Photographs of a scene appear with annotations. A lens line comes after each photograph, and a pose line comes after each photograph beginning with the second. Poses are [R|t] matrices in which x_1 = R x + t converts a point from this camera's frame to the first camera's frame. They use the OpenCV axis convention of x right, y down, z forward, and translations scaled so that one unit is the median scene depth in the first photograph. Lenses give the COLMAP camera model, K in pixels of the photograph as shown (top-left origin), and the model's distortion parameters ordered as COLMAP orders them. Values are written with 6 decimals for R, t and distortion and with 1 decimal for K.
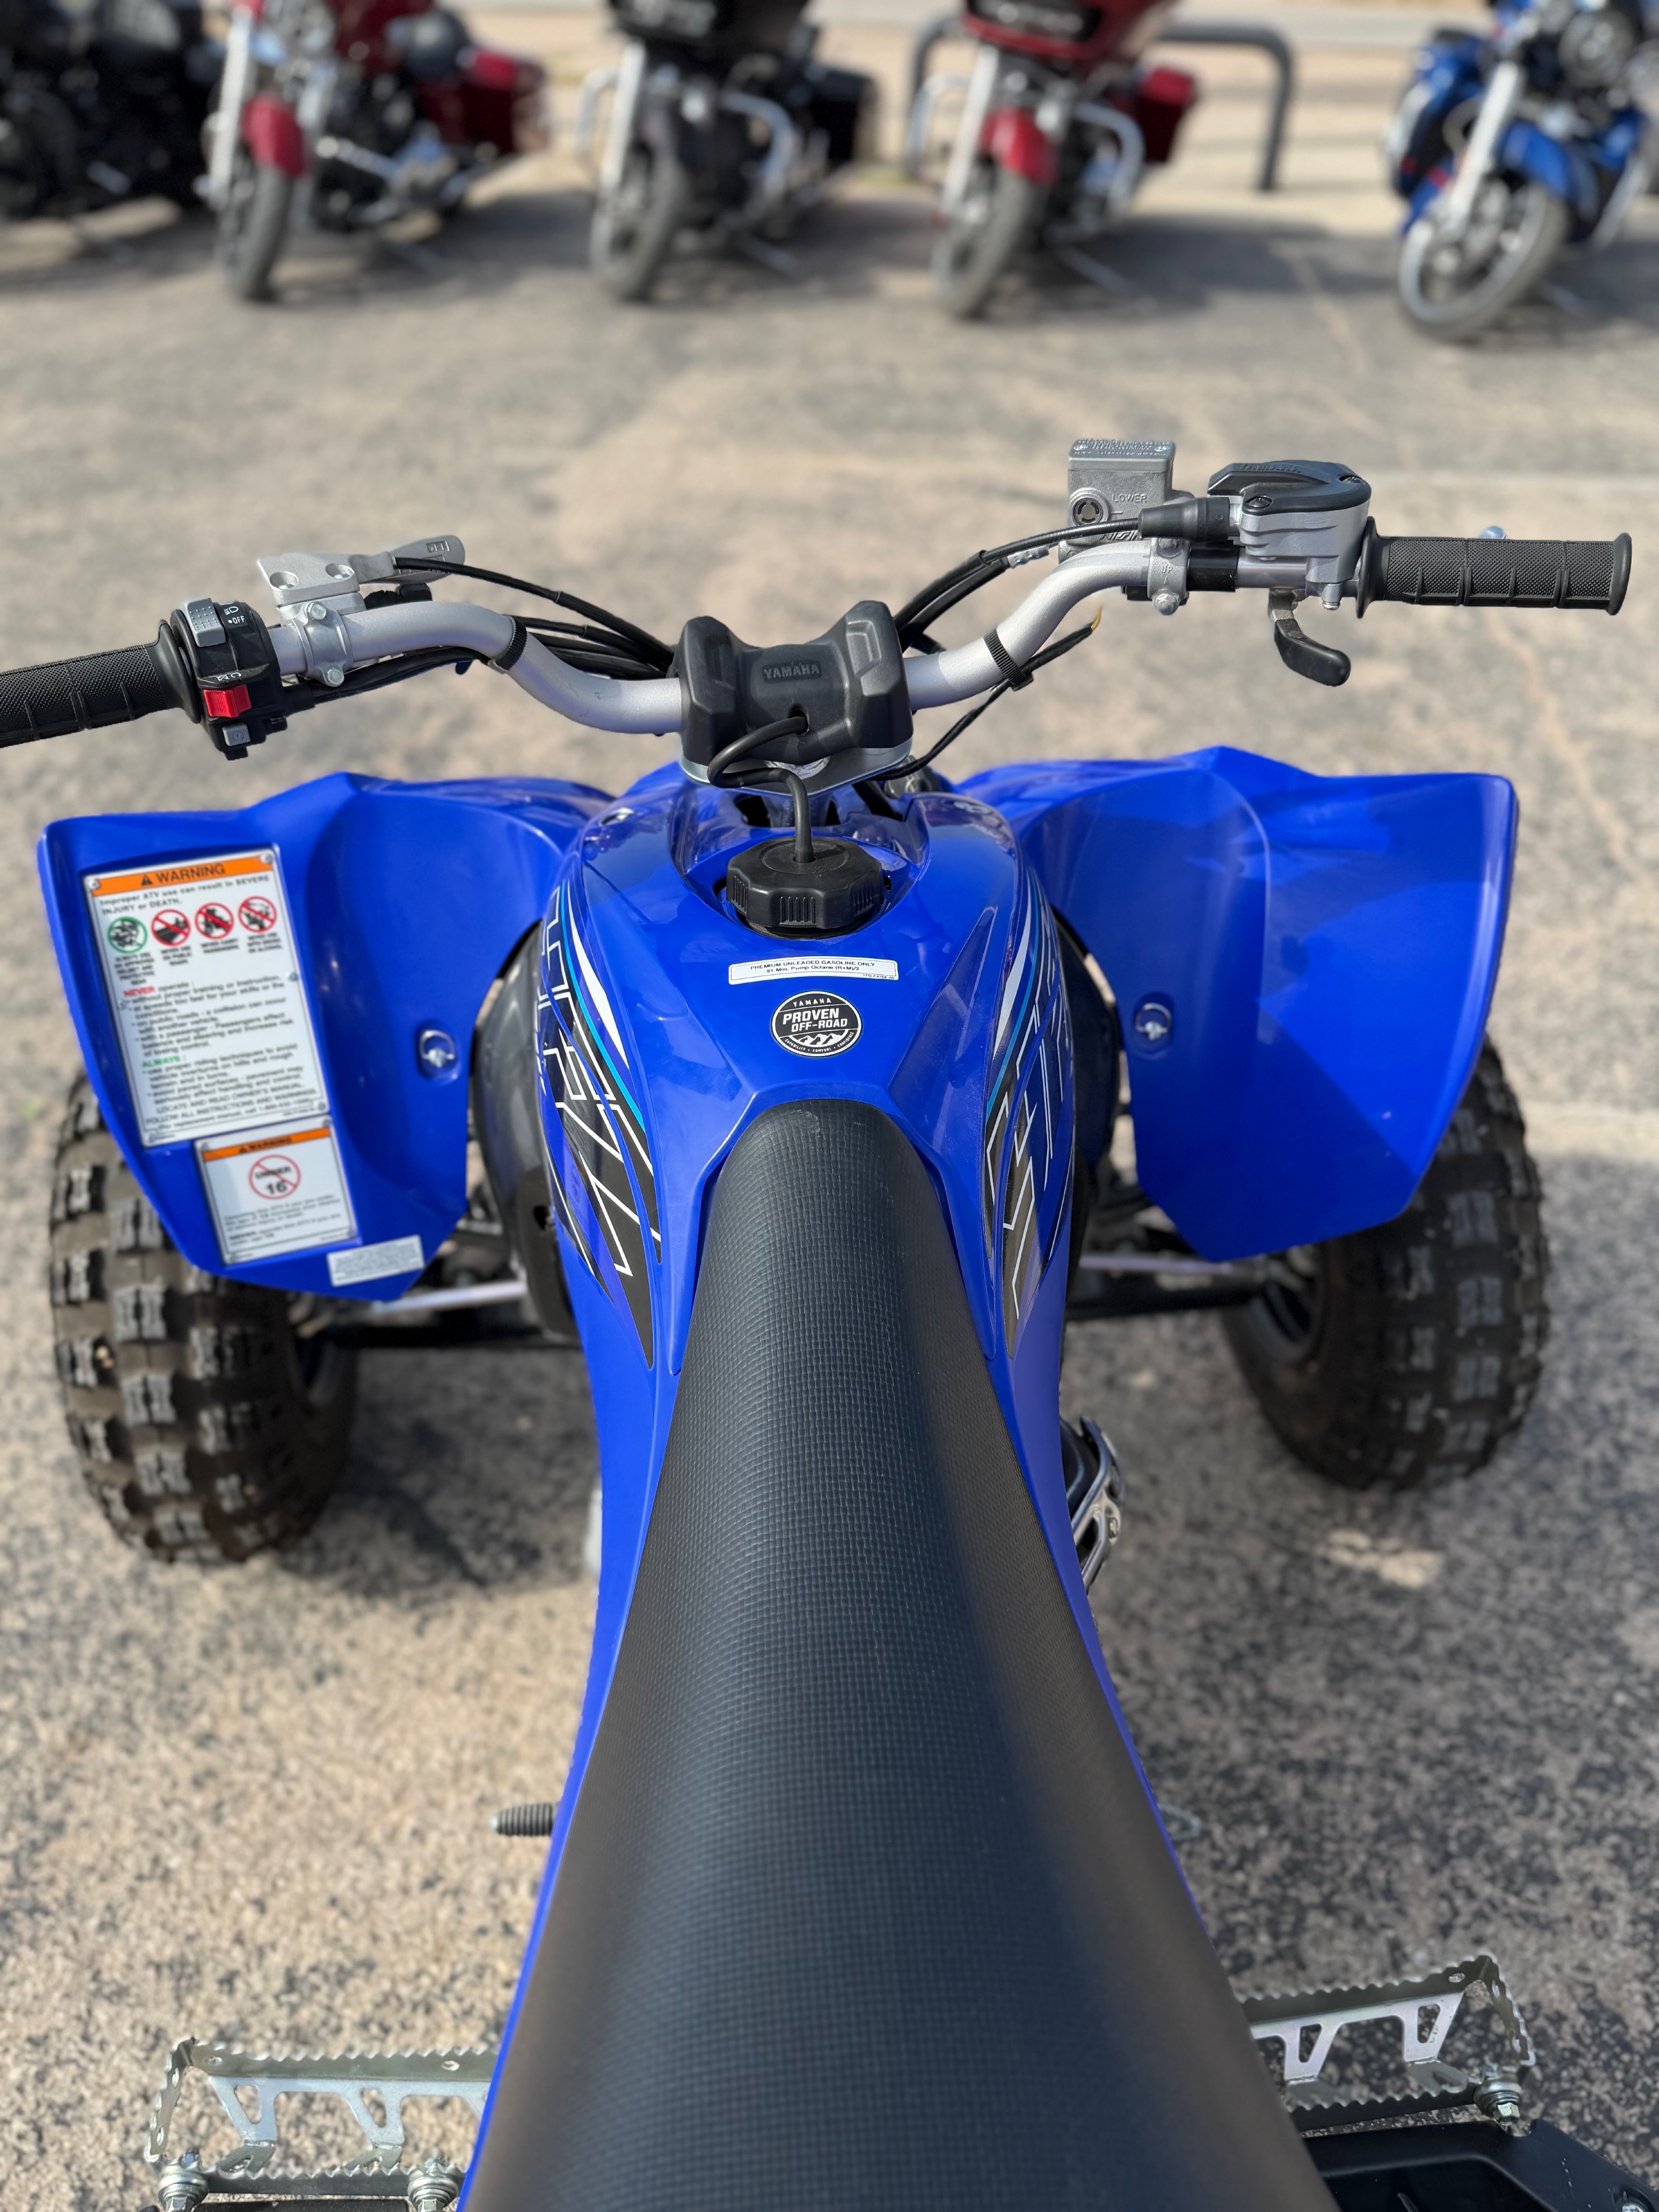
lens RADIAL K [[1655.2, 0, 860.9], [0, 1655.2, 1122.6], [0, 0, 1]] dist [0.003947, -0.000492]
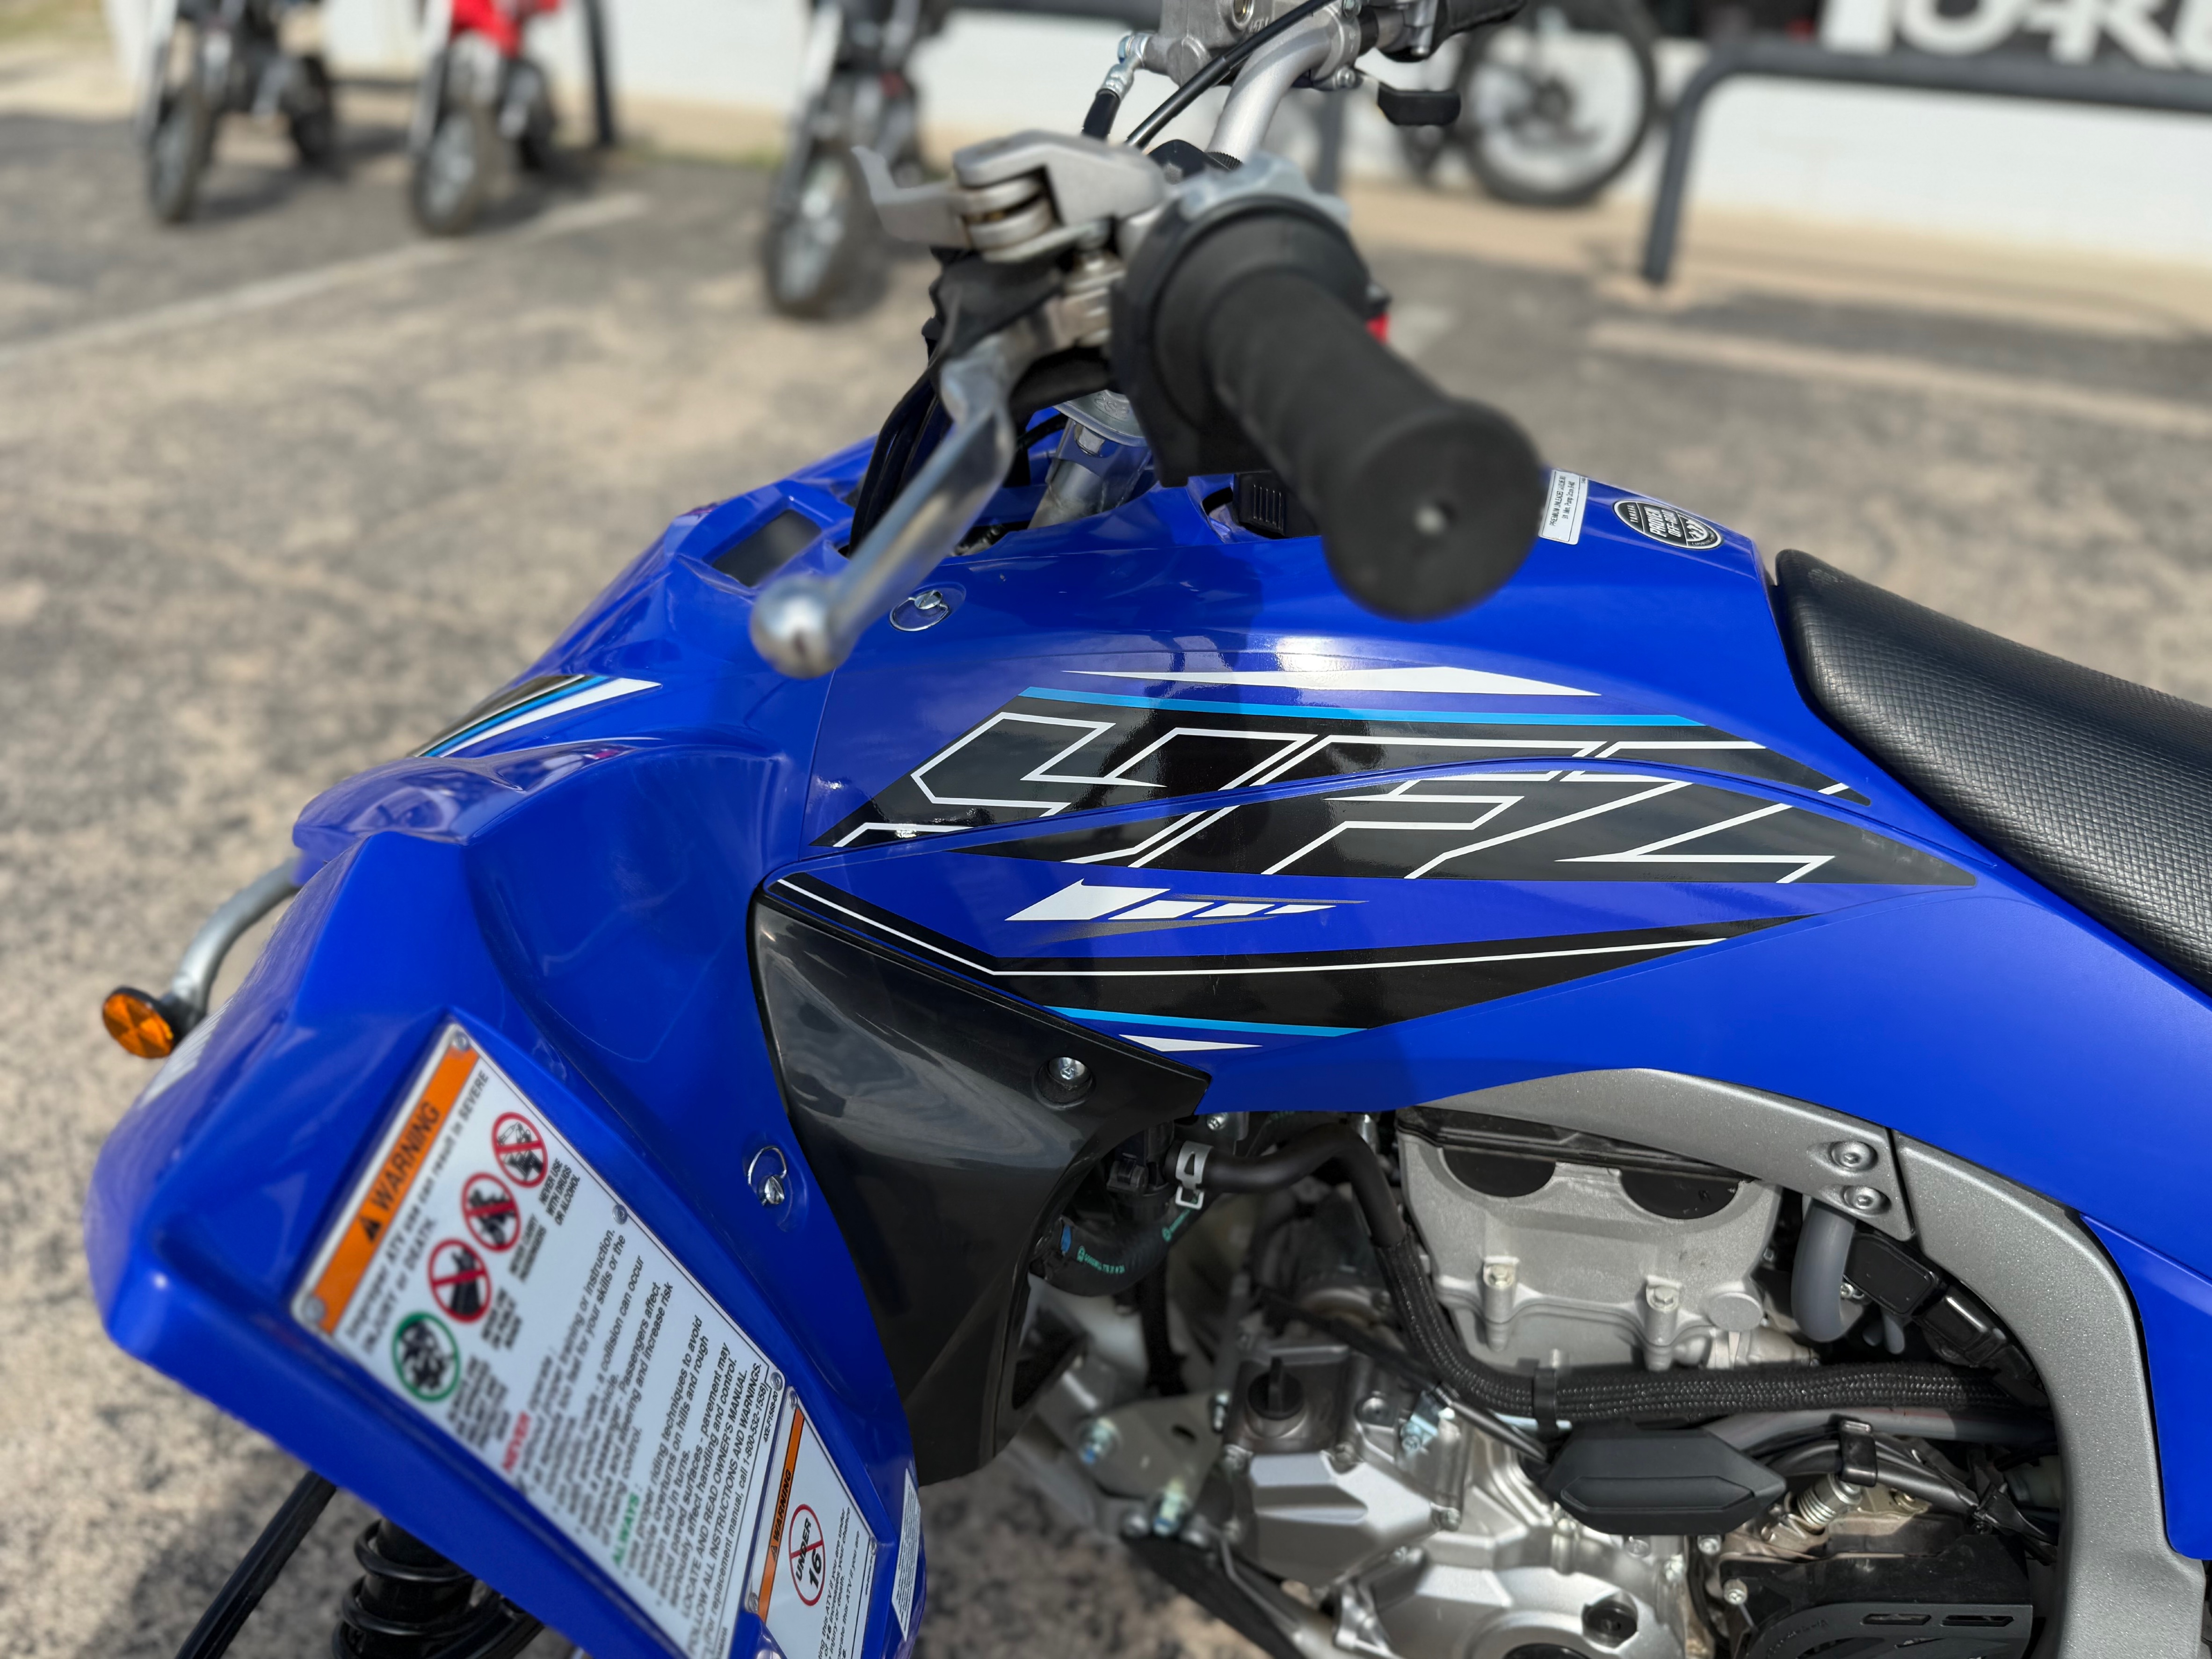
lens RADIAL K [[1655.2, 0, 1099.0], [0, 1655.2, 868.2], [0, 0, 1]] dist [0.003947, -0.000492]
pose [[0.335718, -0.492435, 0.802995, -0.645906], [0.559496, 0.790047, 0.250580, -0.214442], [-0.757798, 0.365148, 0.540748, 0.606482]]
